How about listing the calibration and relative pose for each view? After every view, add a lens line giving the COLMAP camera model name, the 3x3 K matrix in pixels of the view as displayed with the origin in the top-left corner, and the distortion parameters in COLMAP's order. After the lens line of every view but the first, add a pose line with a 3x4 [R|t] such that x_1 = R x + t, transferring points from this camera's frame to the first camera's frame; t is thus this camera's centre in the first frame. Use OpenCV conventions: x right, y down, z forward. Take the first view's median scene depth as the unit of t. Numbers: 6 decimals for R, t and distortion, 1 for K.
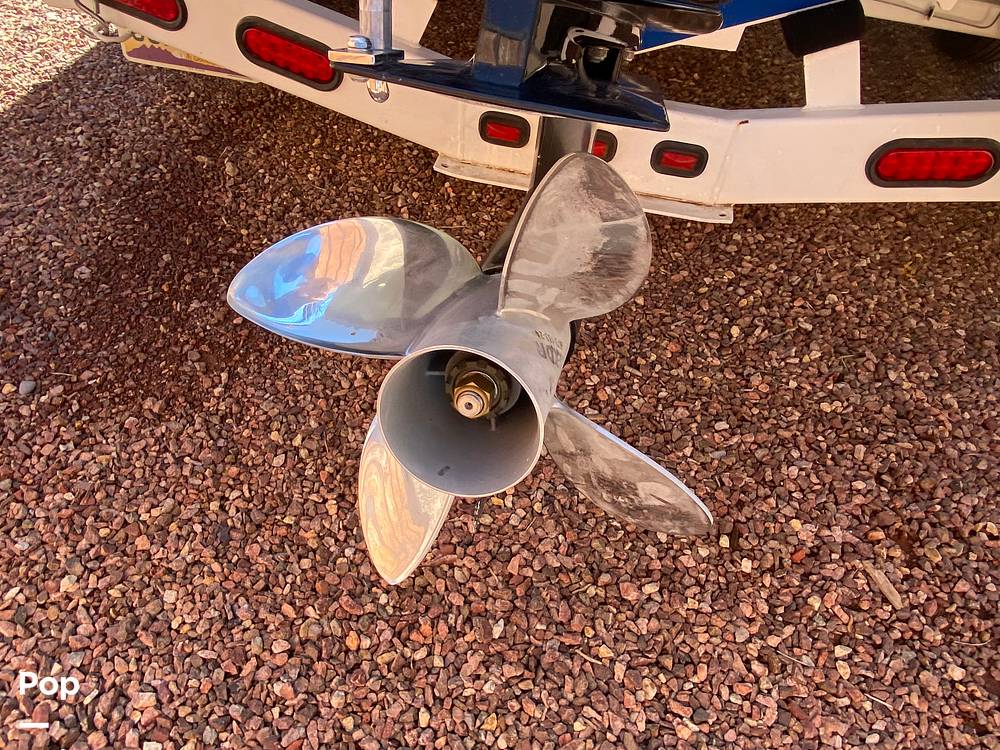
lens RADIAL K [[674.2, 0, 500.0], [0, 674.2, 375.0], [0, 0, 1]] dist [0.074396, -0.098145]
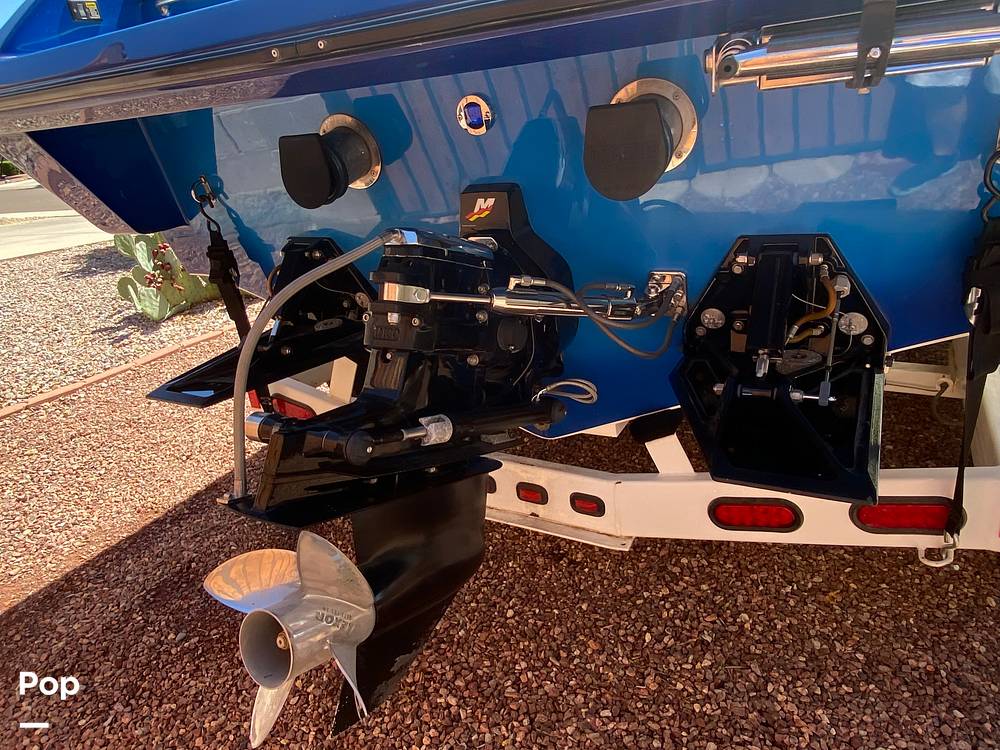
lens RADIAL K [[674.2, 0, 500.0], [0, 674.2, 375.0], [0, 0, 1]] dist [0.074396, -0.098145]
pose [[0.945208, -0.042672, -0.323667, 0.561932], [-0.097709, 0.908999, -0.405183, 0.035385], [0.311503, 0.414608, 0.855024, -0.406943]]
